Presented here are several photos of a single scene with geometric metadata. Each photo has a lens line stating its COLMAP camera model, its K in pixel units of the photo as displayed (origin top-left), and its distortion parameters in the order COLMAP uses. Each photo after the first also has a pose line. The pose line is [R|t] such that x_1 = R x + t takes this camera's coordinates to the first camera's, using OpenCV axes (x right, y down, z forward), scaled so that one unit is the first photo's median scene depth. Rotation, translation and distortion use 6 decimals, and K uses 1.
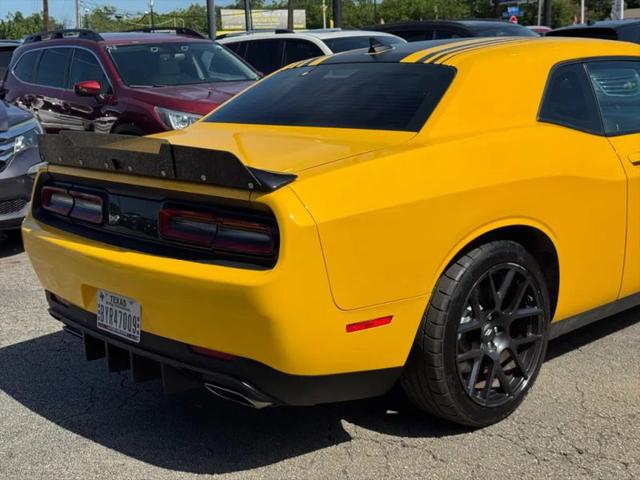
lens RADIAL K [[899.4, 0, 320.0], [0, 899.4, 240.0], [0, 0, 1]] dist [0.177829, -0.394264]
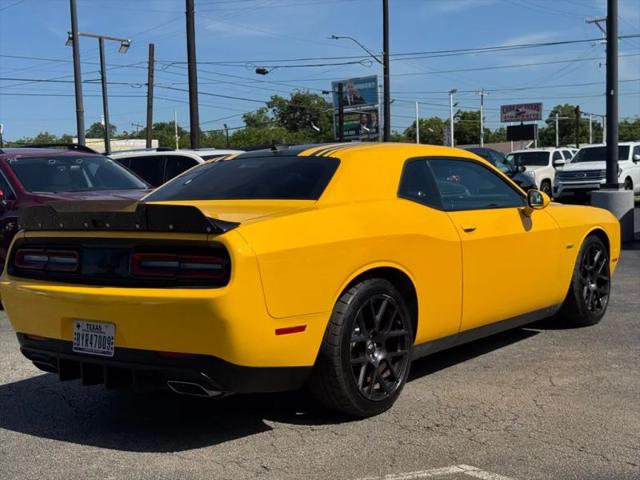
lens RADIAL K [[899.4, 0, 320.0], [0, 899.4, 240.0], [0, 0, 1]] dist [0.177829, -0.394264]
pose [[0.986417, -0.005205, 0.164176, -0.113383], [0.028171, 0.990049, -0.137872, 0.130077], [-0.161825, 0.140624, 0.976748, -0.344581]]
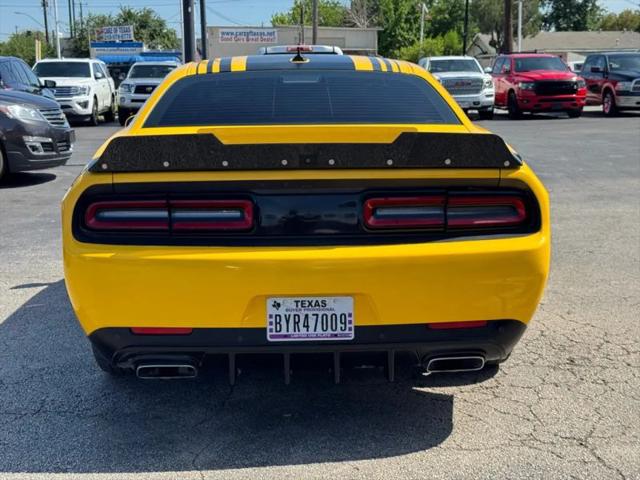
lens RADIAL K [[899.4, 0, 320.0], [0, 899.4, 240.0], [0, 0, 1]] dist [0.177829, -0.394264]
pose [[0.668606, -0.100419, 0.736805, -0.887609], [0.134265, 0.990857, 0.013206, -0.009989], [-0.731395, 0.090097, 0.675976, 0.342730]]
